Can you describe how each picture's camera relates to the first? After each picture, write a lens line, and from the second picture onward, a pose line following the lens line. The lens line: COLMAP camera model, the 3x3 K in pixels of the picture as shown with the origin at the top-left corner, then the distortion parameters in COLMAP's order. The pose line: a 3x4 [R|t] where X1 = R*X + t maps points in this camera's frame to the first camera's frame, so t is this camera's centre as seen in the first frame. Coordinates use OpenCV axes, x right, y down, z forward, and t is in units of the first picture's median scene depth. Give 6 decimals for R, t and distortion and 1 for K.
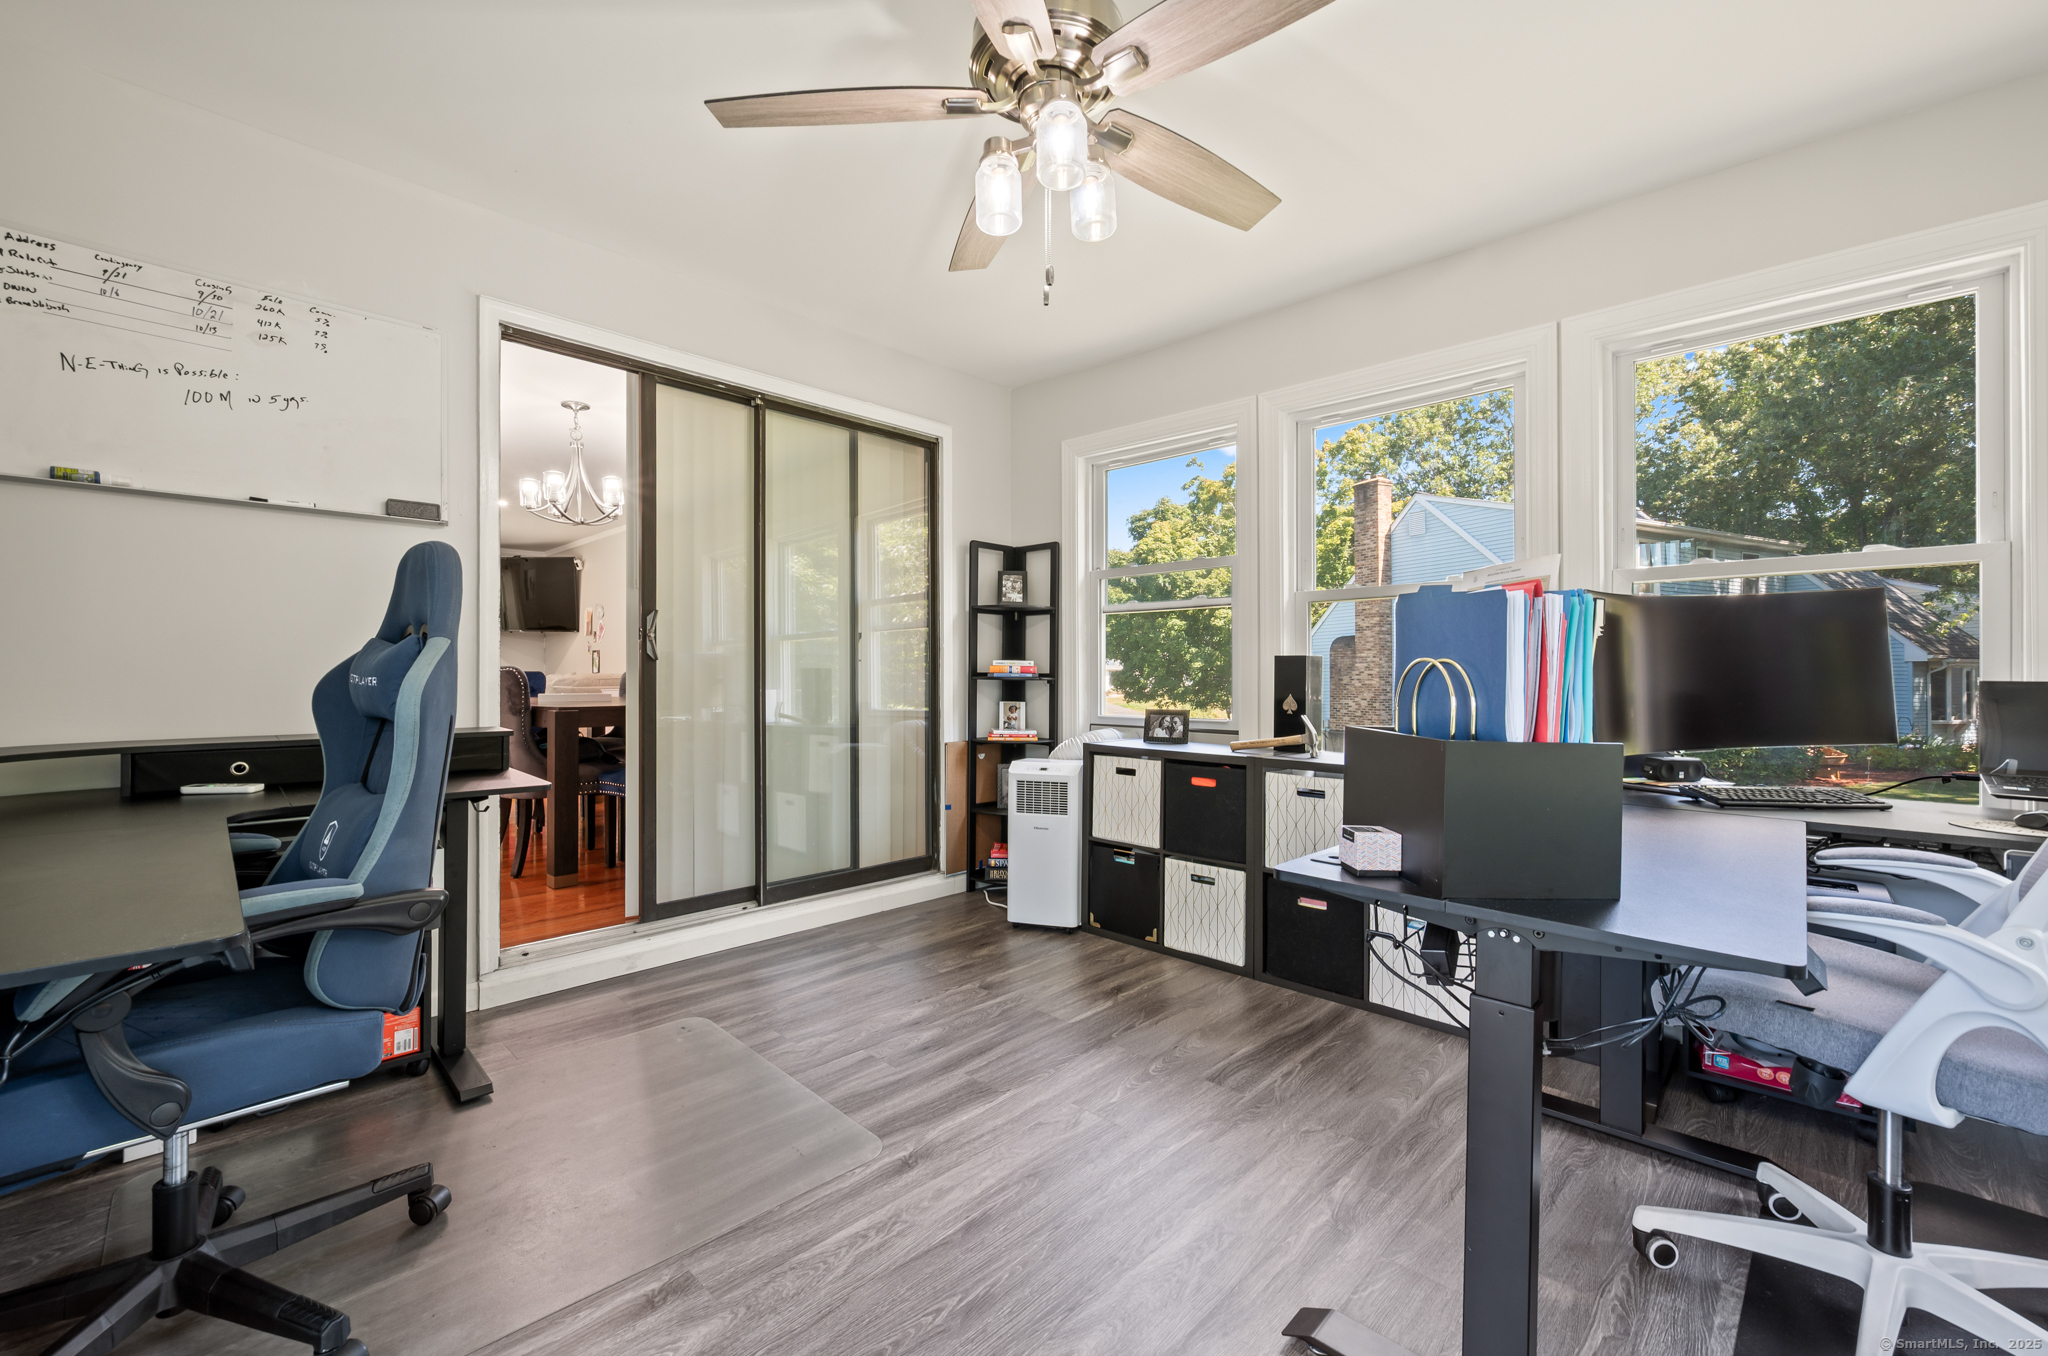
lens RADIAL K [[851.3, 0, 1024.0], [0, 851.3, 678.0], [0, 0, 1]] dist [-0.000181, -0.000016]
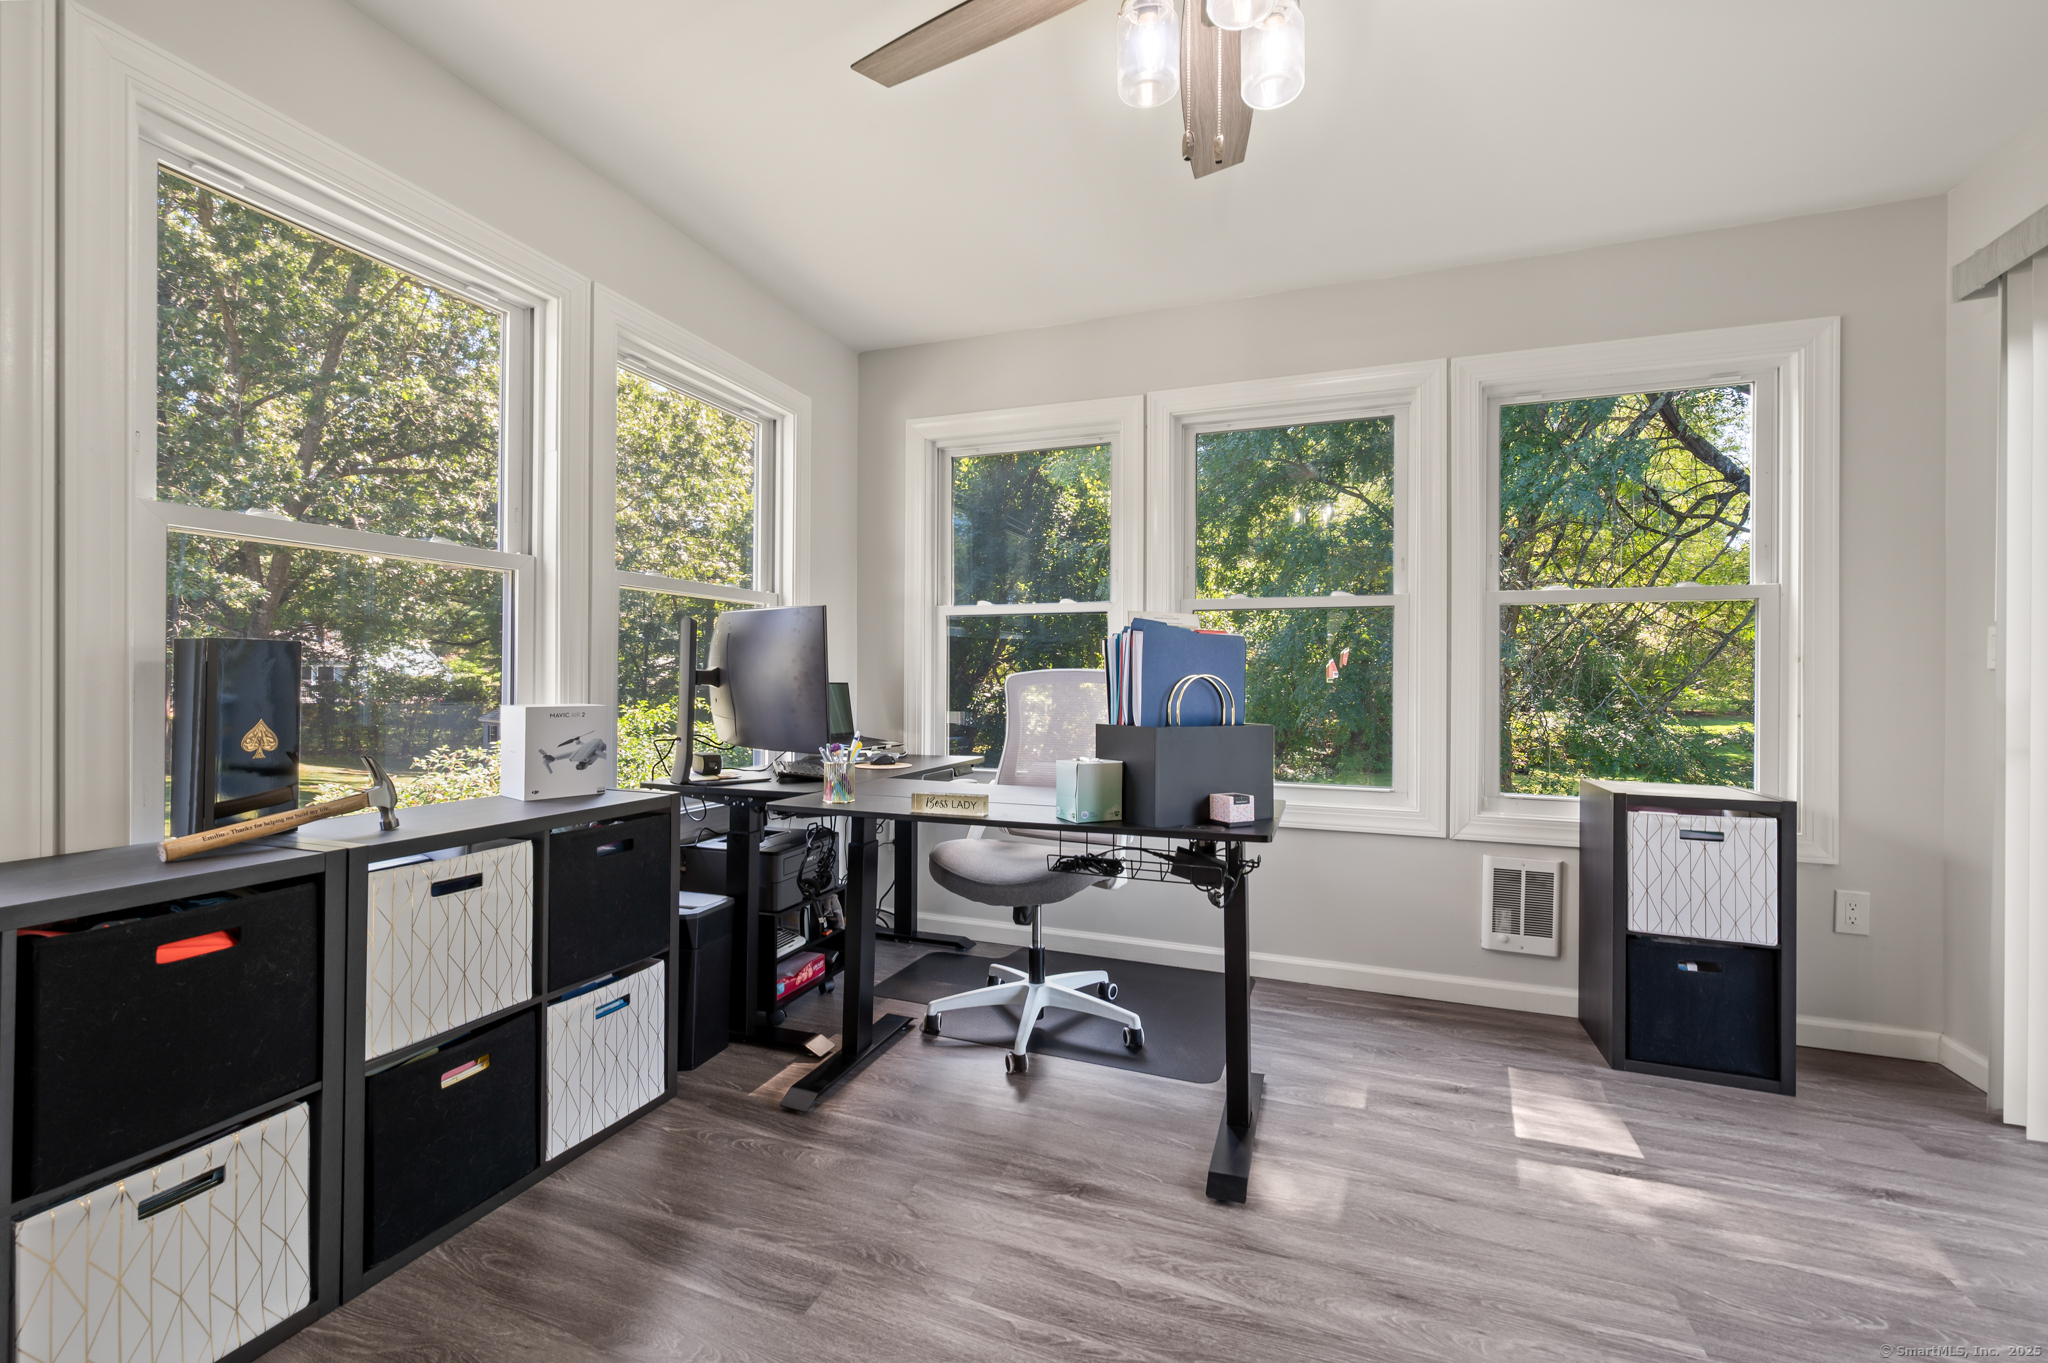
lens RADIAL K [[851.3, 0, 1024.0], [0, 851.3, 681.5], [0, 0, 1]] dist [-0.000181, -0.000016]
pose [[-0.384931, -0.005236, 0.922930, -0.346593], [0.008757, 0.999918, 0.009325, -0.005534], [-0.922904, 0.011671, -0.384854, 0.862833]]
